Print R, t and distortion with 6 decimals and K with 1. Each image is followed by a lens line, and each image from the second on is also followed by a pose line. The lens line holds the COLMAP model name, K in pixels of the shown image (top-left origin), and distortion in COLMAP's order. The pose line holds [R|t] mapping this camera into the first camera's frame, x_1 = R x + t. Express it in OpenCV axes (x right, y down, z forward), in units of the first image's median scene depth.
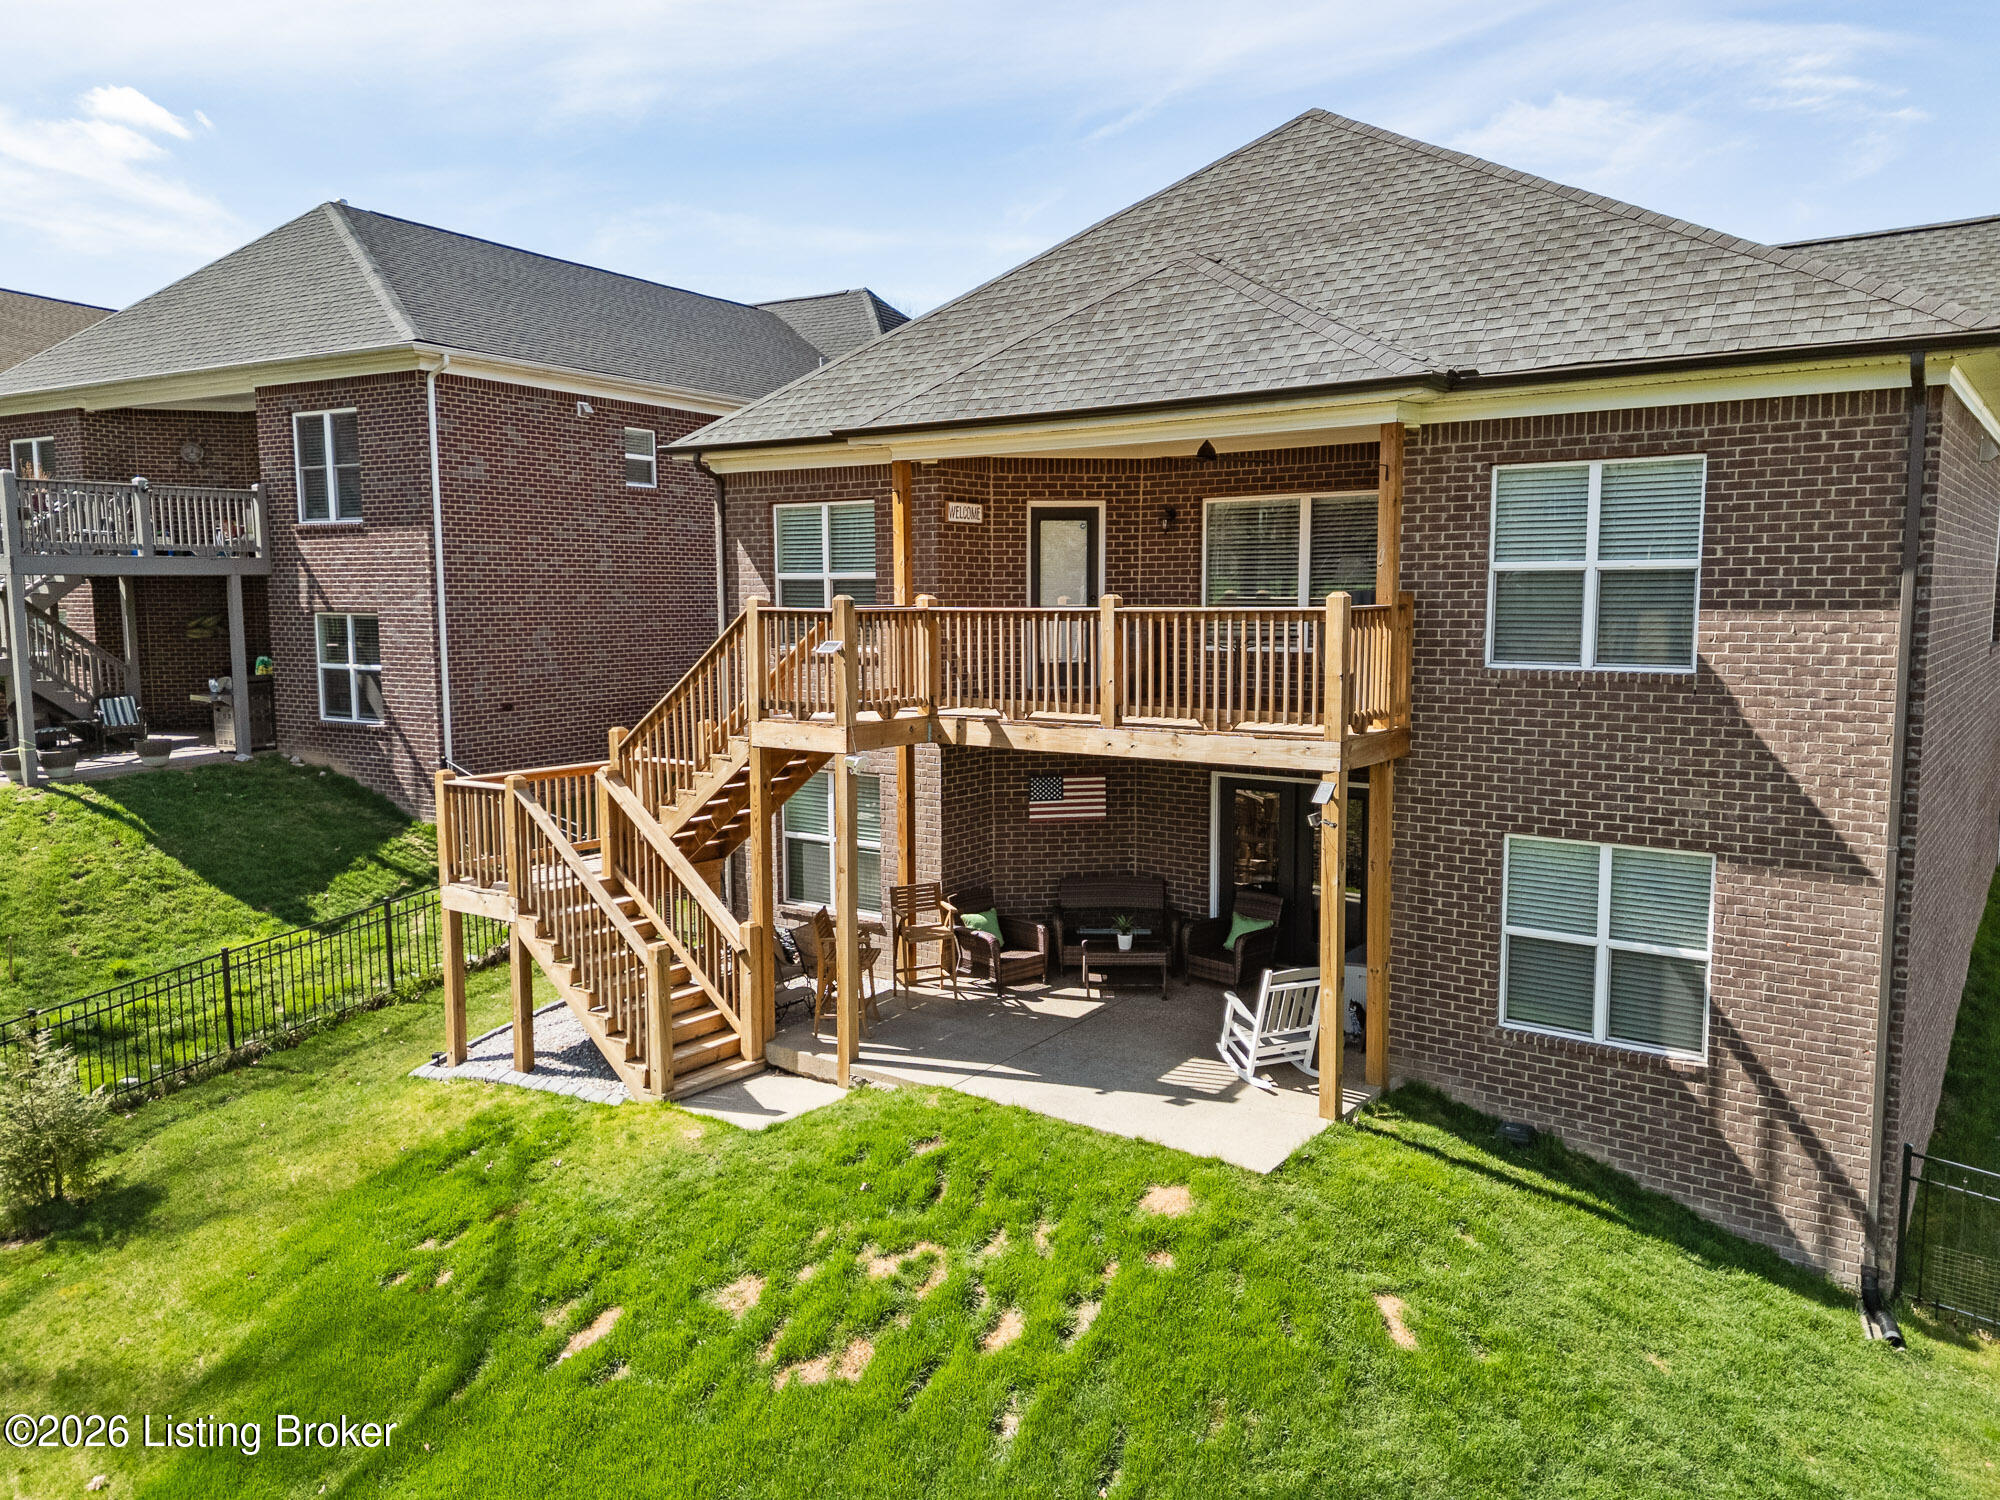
lens RADIAL K [[1464.8, 0, 1000.0], [0, 1464.8, 750.0], [0, 0, 1]] dist [0.097102, -0.091788]
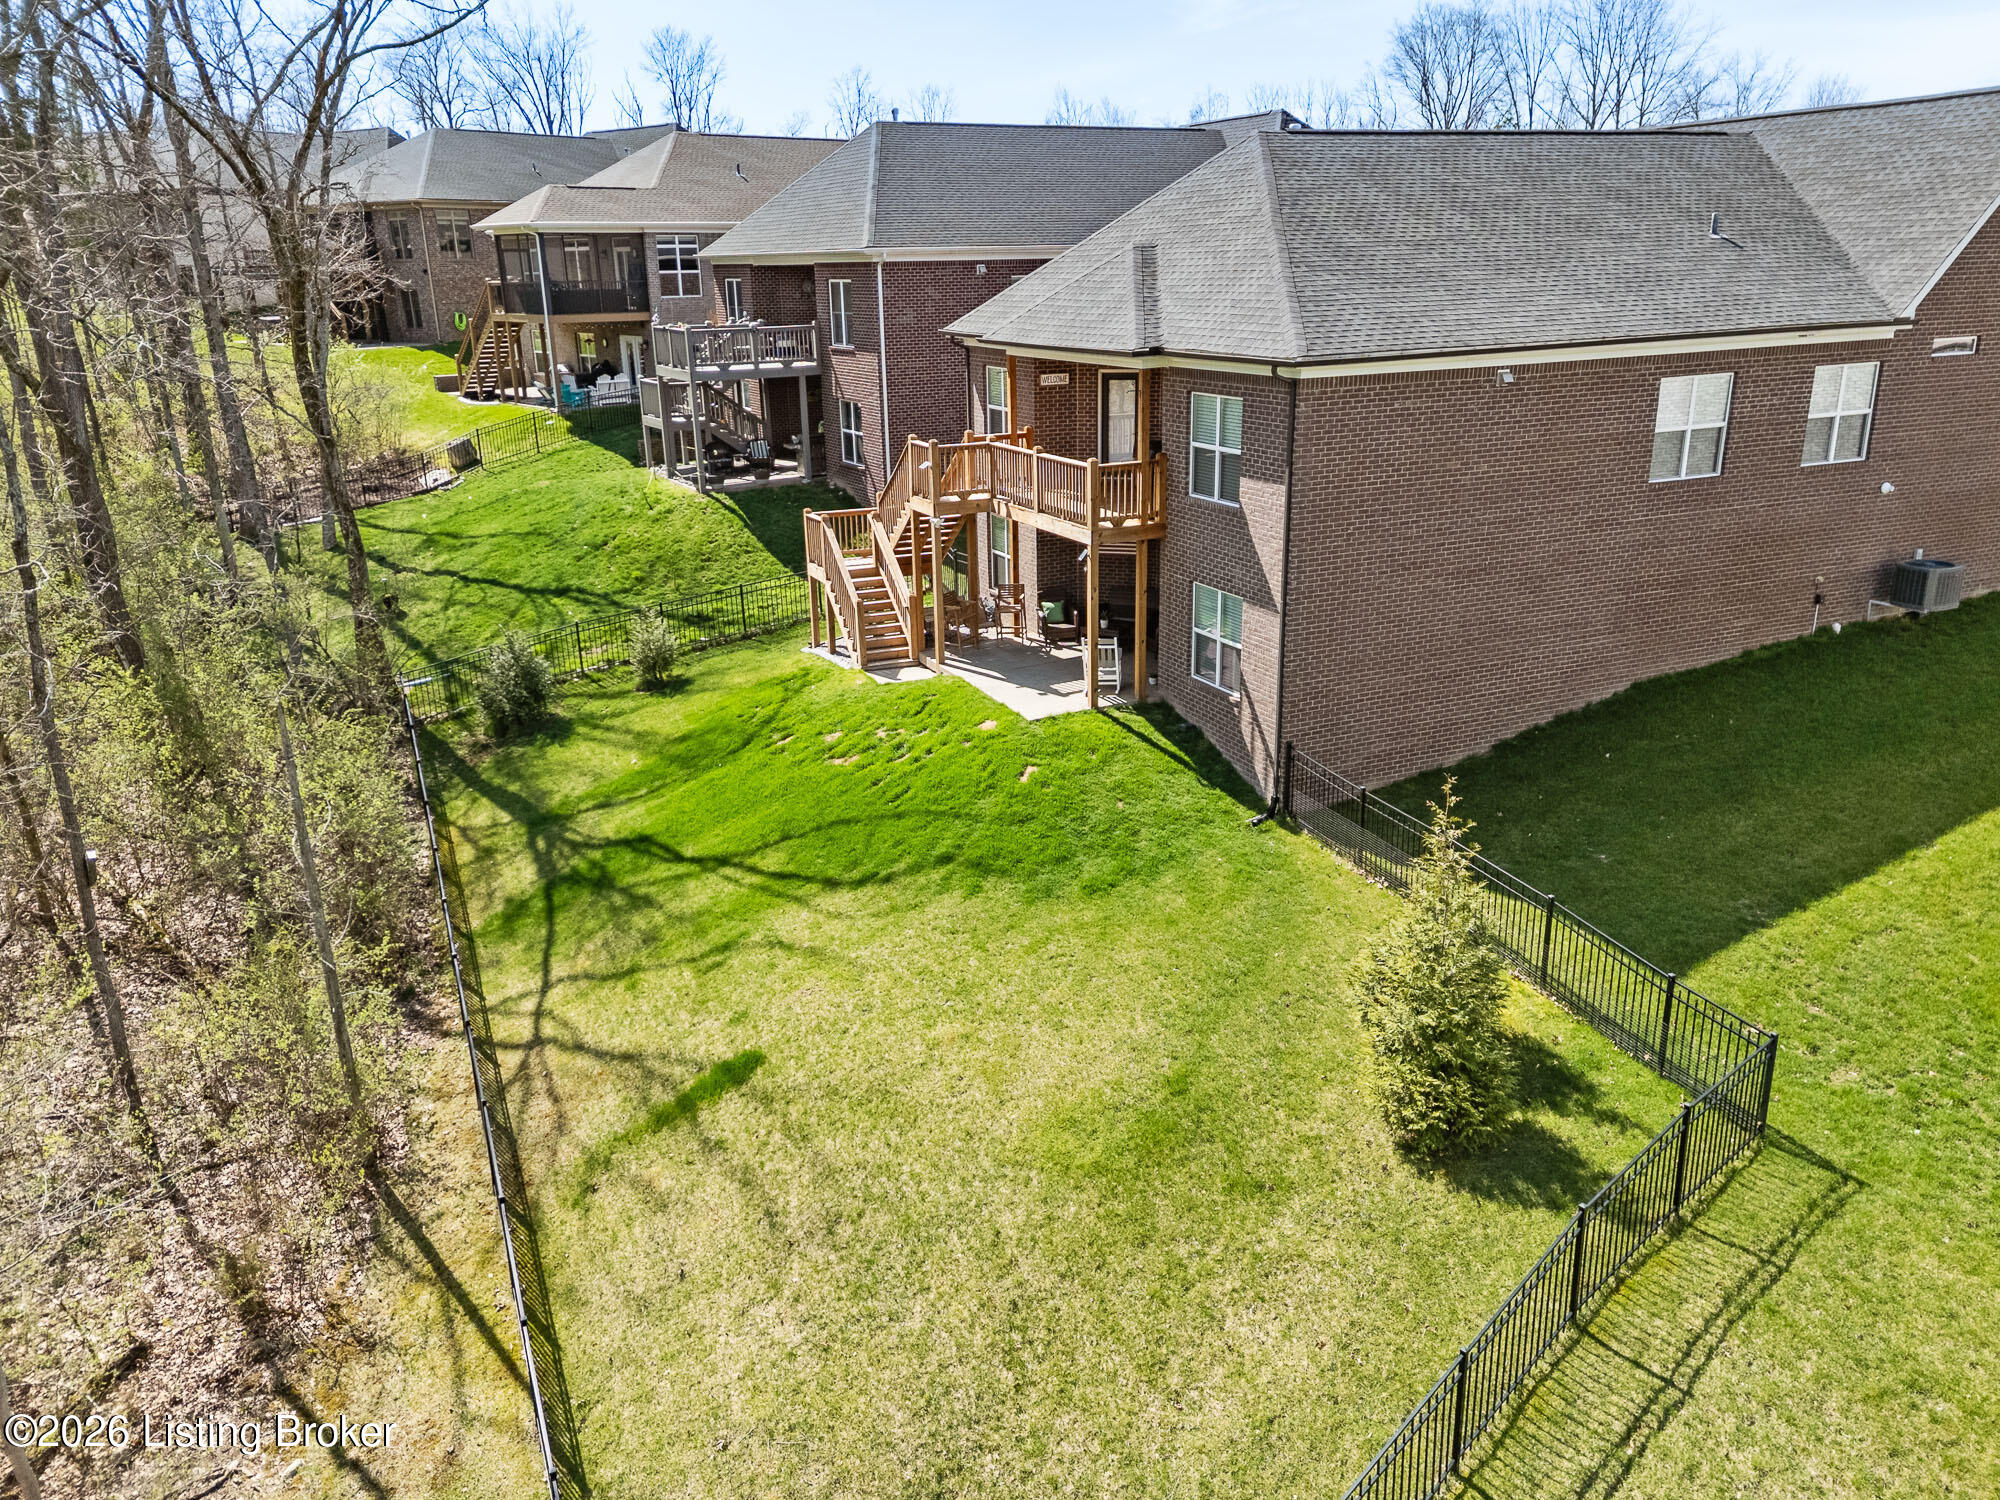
lens RADIAL K [[1464.8, 0, 1000.0], [0, 1464.8, 750.0], [0, 0, 1]] dist [0.097102, -0.091788]
pose [[0.871320, 0.139659, -0.470423, 0.984449], [-0.036336, 0.974376, 0.221969, -0.138607], [0.489369, -0.176313, 0.854068, -0.785661]]
